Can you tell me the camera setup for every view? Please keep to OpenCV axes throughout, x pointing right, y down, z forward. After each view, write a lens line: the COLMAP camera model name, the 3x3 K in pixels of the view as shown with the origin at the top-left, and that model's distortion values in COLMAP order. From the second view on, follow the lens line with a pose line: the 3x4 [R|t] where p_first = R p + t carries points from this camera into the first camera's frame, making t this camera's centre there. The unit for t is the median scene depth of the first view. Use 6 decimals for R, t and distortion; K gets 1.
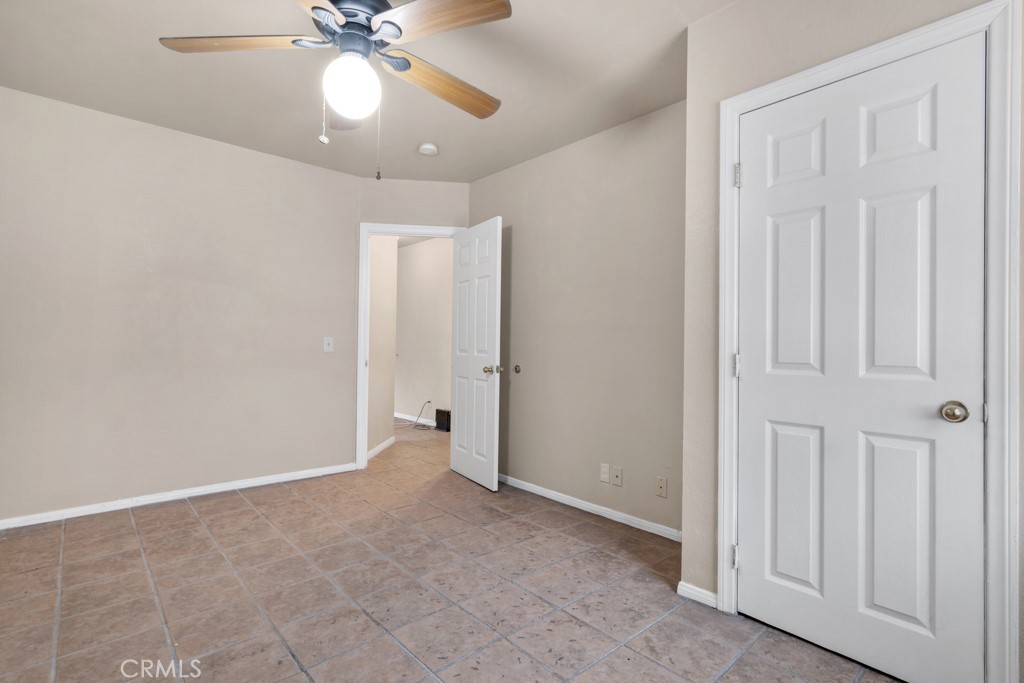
lens RADIAL K [[488.2, 0, 512.3], [0, 488.2, 342.6], [0, 0, 1]] dist [0.001691, 0.000523]
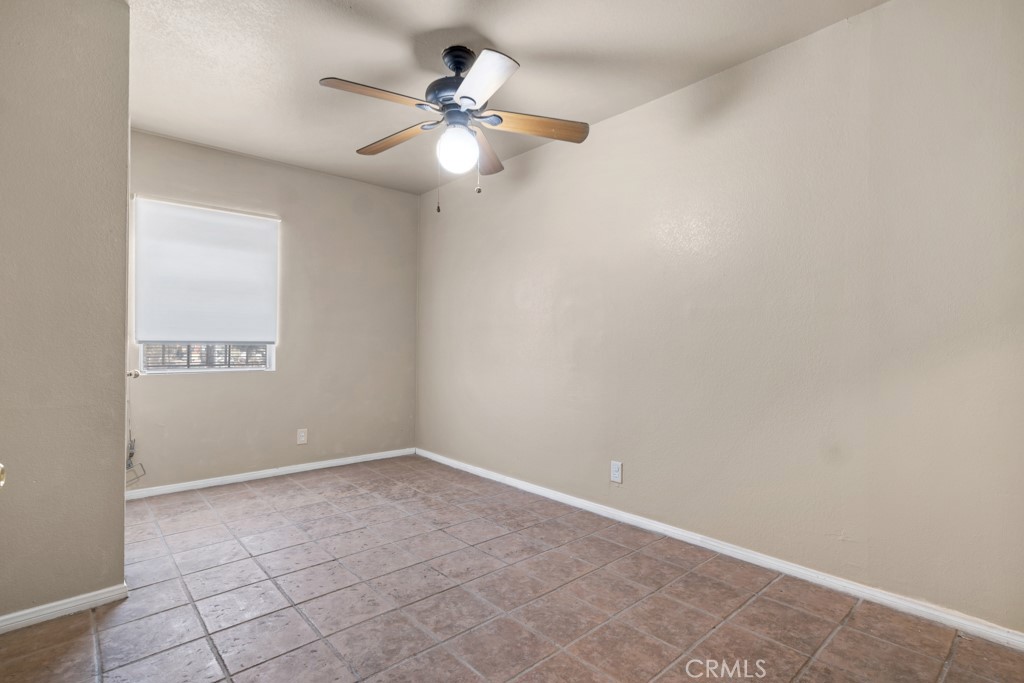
lens RADIAL K [[488.2, 0, 511.7], [0, 488.2, 342.2], [0, 0, 1]] dist [0.001691, 0.000523]
pose [[-0.999877, -0.015517, -0.002470, -0.391058], [-0.015494, 0.999839, -0.009079, 0.007341], [0.002611, -0.009039, -0.999956, 1.887574]]
